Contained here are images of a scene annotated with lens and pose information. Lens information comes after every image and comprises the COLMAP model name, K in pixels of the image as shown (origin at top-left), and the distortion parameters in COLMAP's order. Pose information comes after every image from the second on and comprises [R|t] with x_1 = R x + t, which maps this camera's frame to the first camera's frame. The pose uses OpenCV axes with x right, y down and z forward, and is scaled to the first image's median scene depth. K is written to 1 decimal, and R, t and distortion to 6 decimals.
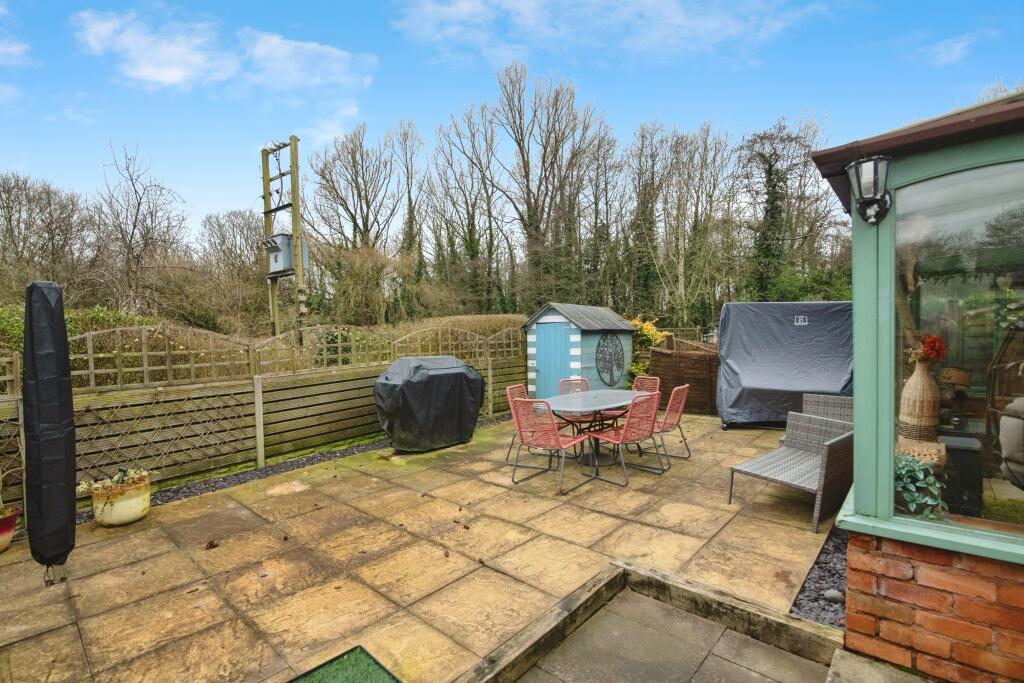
lens RADIAL K [[474.1, 0, 511.5], [0, 474.1, 341.5], [0, 0, 1]] dist [-0.025827, 0.002343]
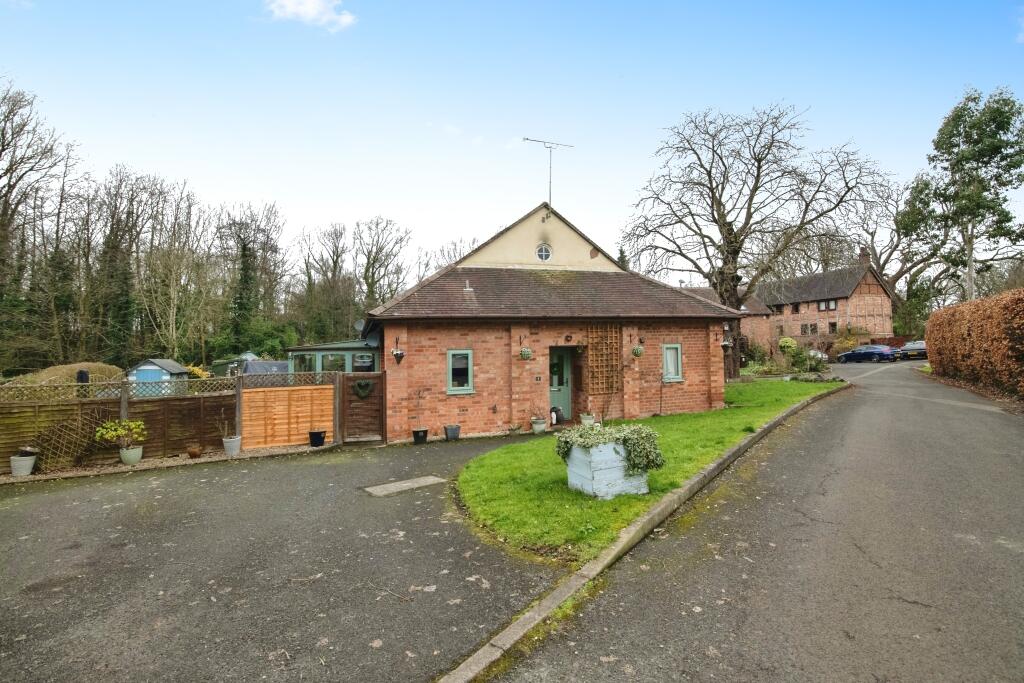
lens RADIAL K [[474.1, 0, 512.9], [0, 474.1, 340.2], [0, 0, 1]] dist [-0.025827, 0.002343]
pose [[0.497439, 0.028950, 0.867016, -2.245903], [0.021792, 0.998711, -0.045850, -0.111435], [-0.867225, 0.041702, 0.496167, -3.267445]]
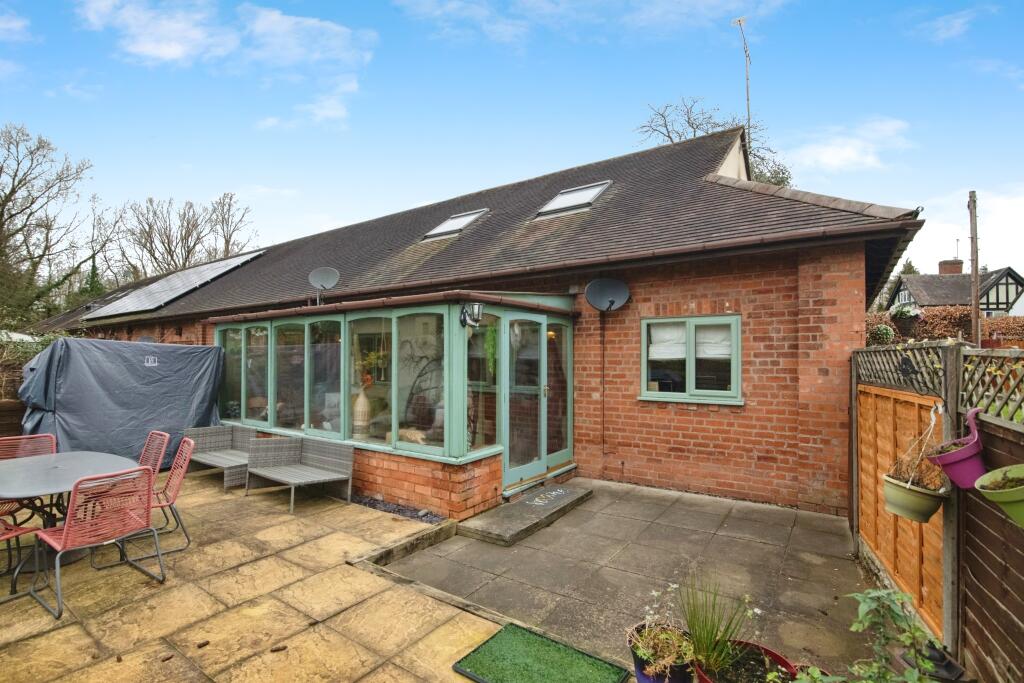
lens RADIAL K [[474.1, 0, 511.7], [0, 474.1, 343.1], [0, 0, 1]] dist [-0.025827, 0.002343]
pose [[-0.122991, 0.049697, 0.991163, -0.876446], [0.022523, 0.998628, -0.047276, -0.031967], [-0.992152, 0.016509, -0.123941, 0.588032]]
